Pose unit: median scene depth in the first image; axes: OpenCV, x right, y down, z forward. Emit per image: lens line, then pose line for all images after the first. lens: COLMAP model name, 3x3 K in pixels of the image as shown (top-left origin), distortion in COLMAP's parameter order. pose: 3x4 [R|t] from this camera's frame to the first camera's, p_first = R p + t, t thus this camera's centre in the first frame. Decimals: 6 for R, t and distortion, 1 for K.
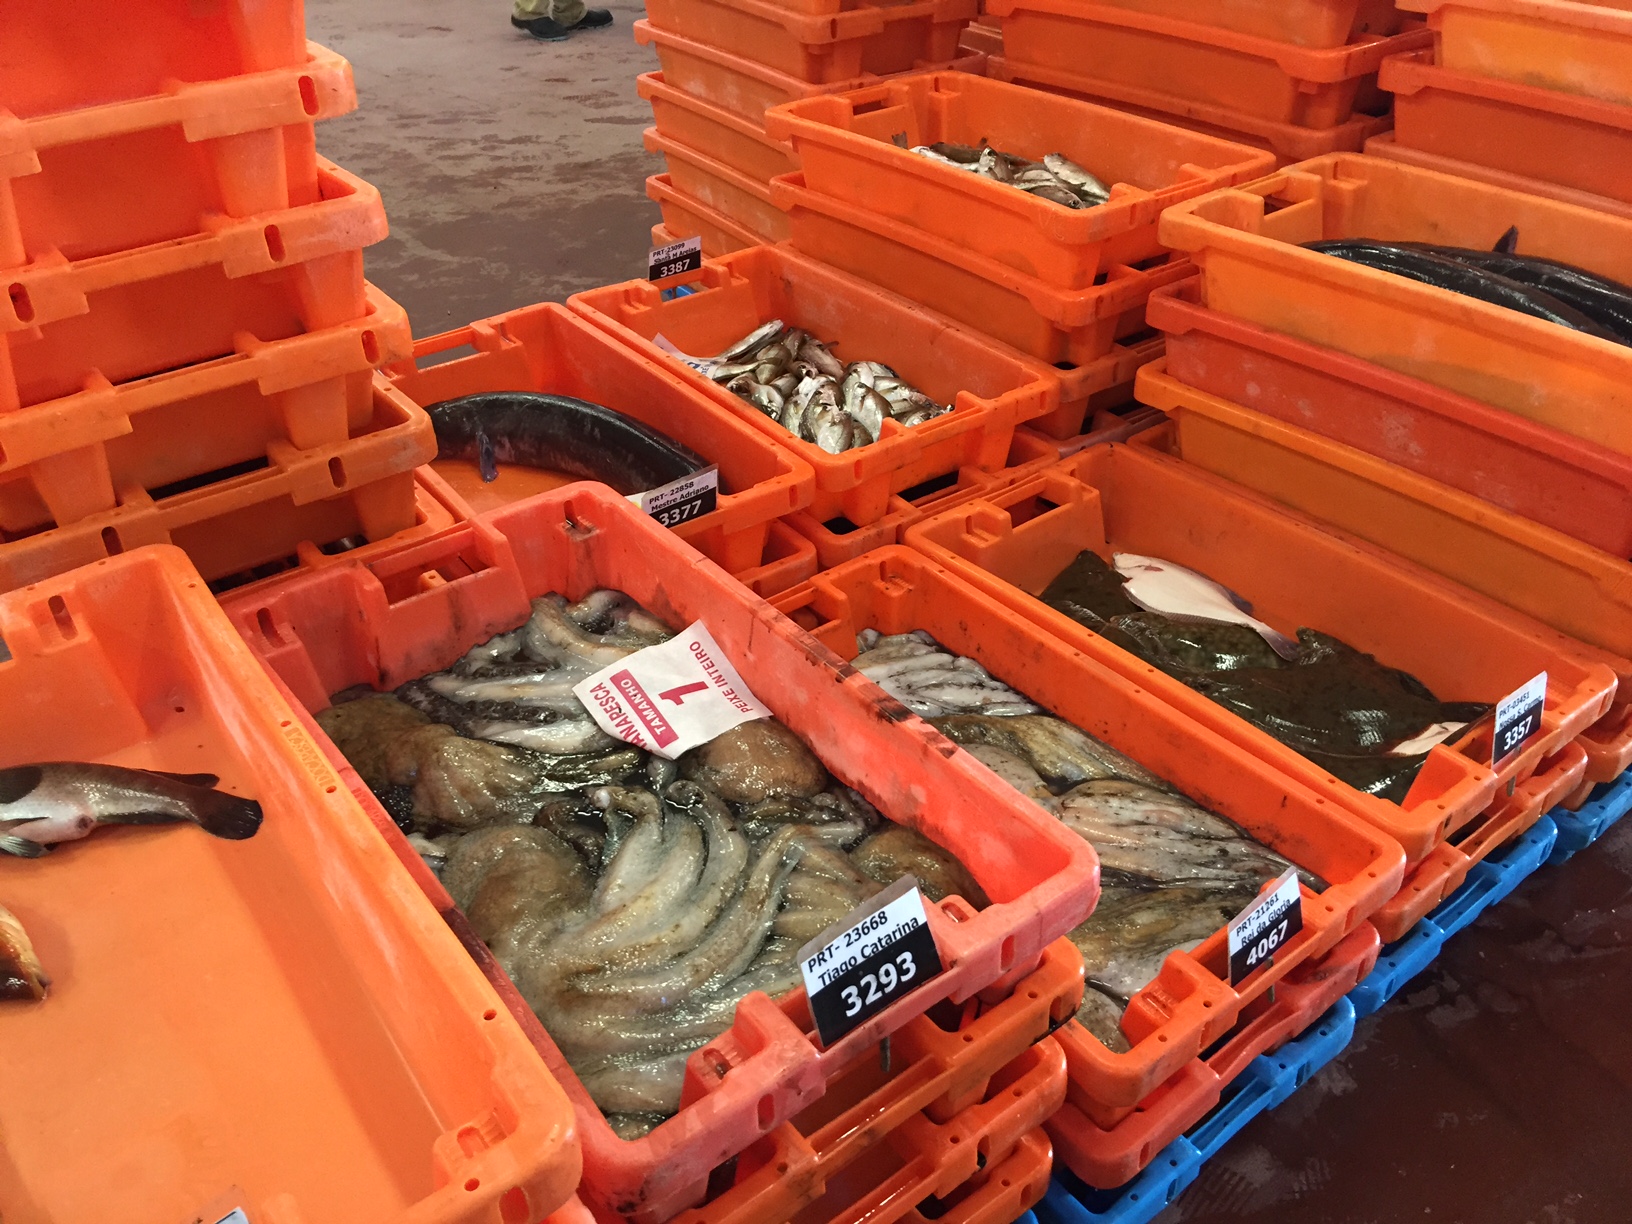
lens RADIAL K [[1375.8, 0, 814.1], [0, 1375.8, 594.5], [0, 0, 1]] dist [0.062669, -0.130056]
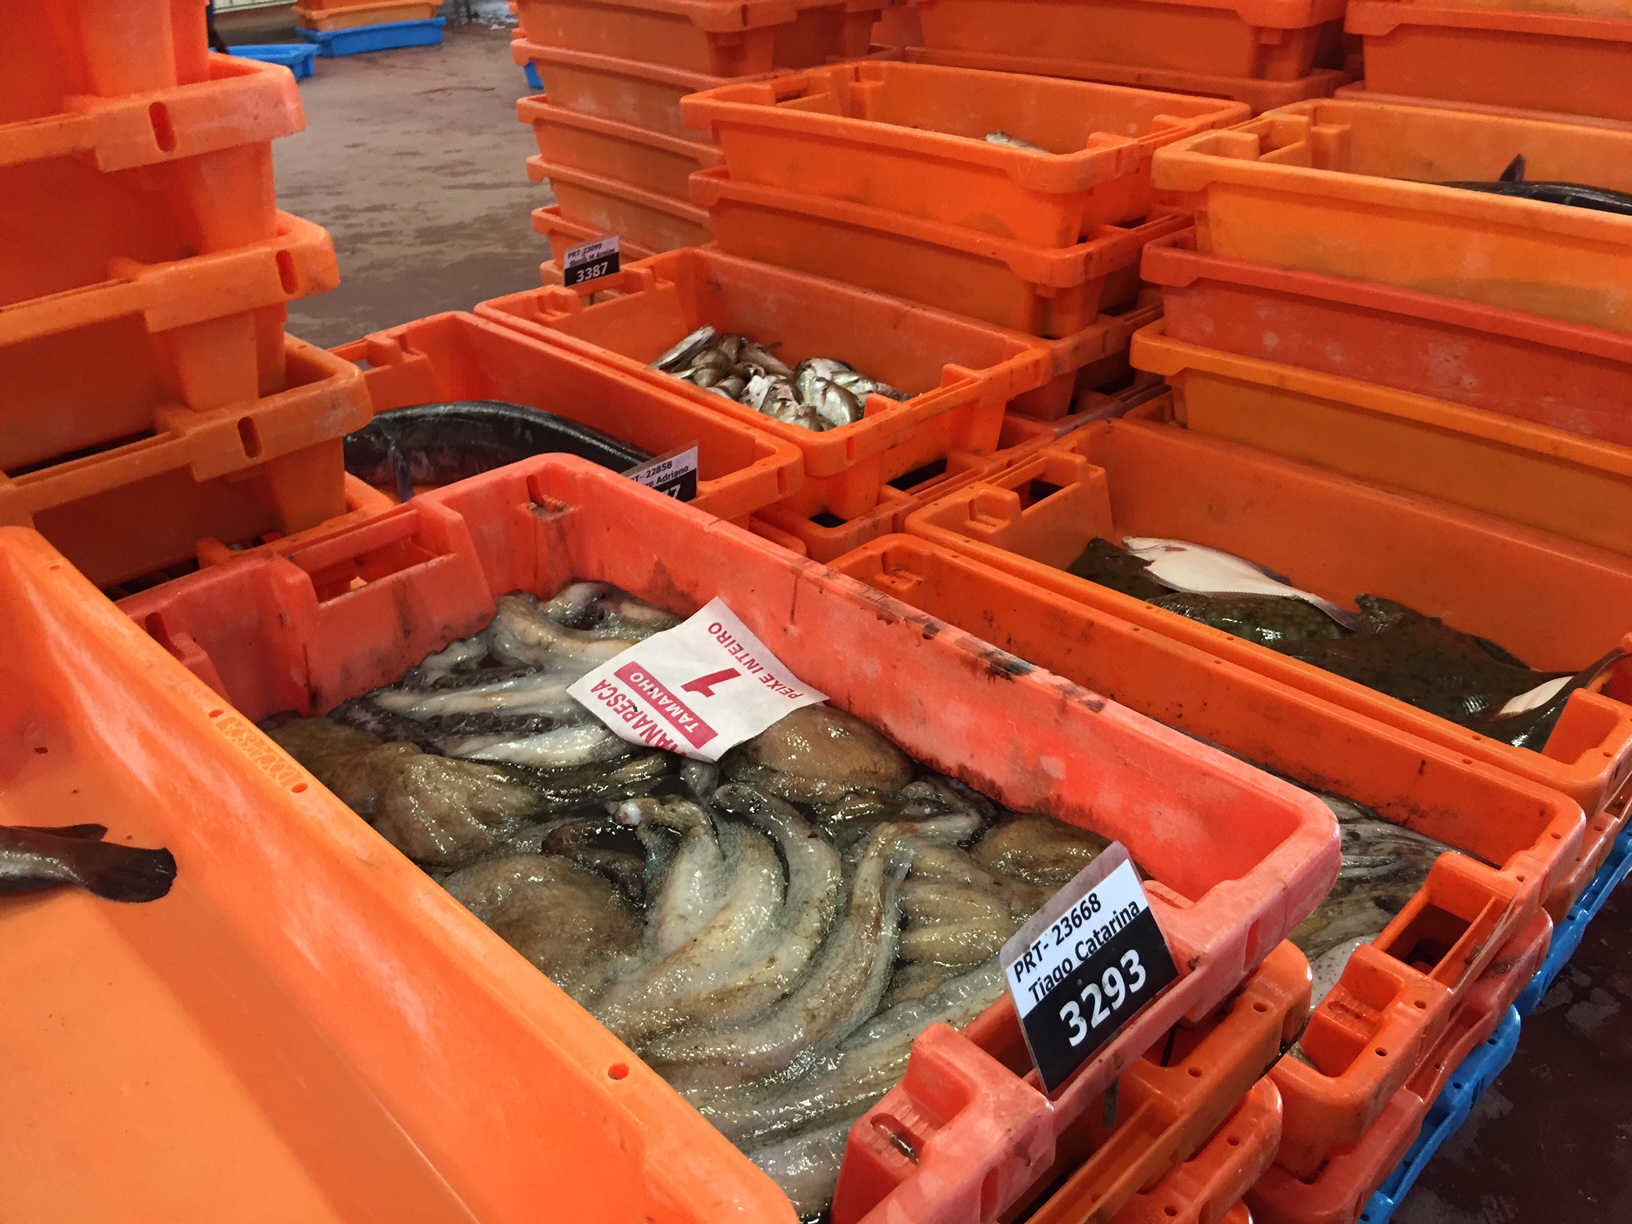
lens RADIAL K [[1390.2, 0, 824.5], [0, 1390.2, 570.2], [0, 0, 1]] dist [0.114517, -0.284415]
pose [[0.991940, -0.067839, 0.107022, -0.080769], [0.077238, 0.993273, -0.086270, 0.058731], [-0.100450, 0.093840, 0.990507, 0.140349]]
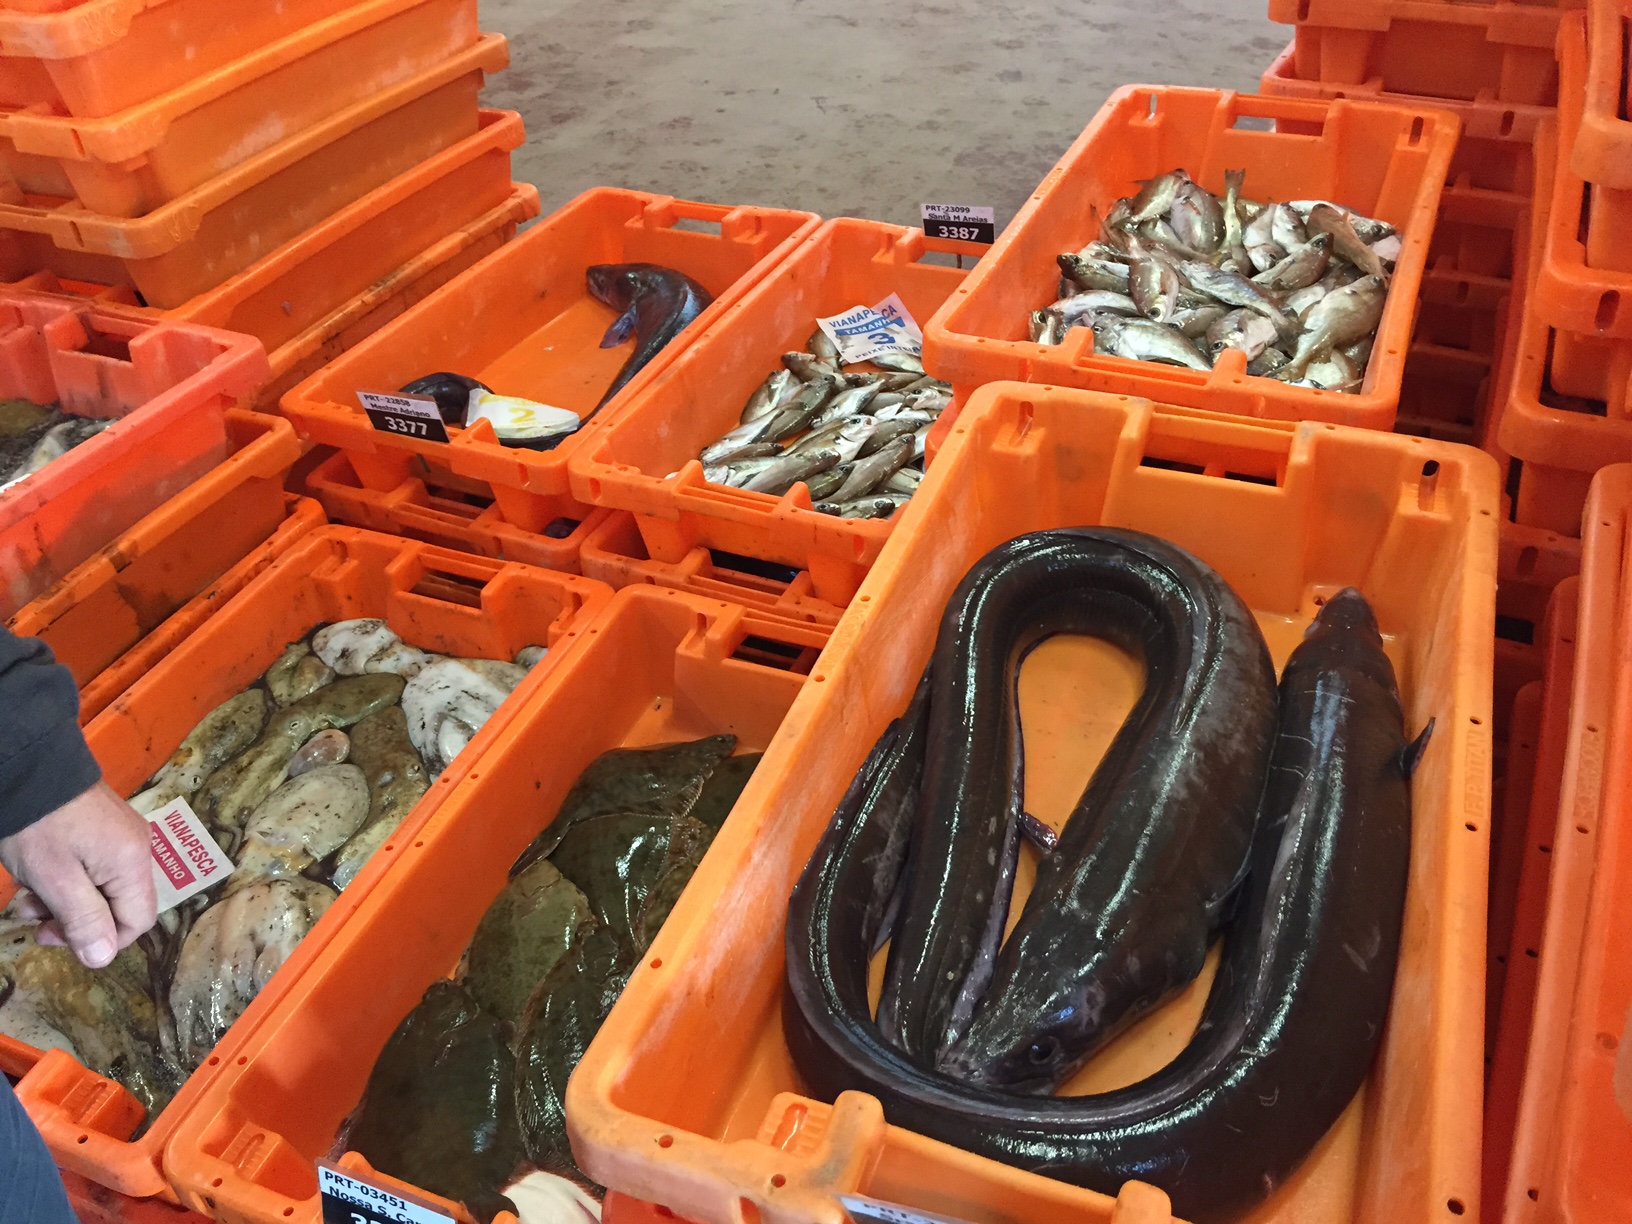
lens RADIAL K [[1345.7, 0, 816.0], [0, 1345.7, 612.0], [0, 0, 1]] dist [0.066093, -0.120101]
pose [[0.514929, 0.542777, -0.663506, 0.702529], [-0.448159, 0.830263, 0.331387, -0.366034], [0.730754, 0.126715, 0.670777, 0.530949]]
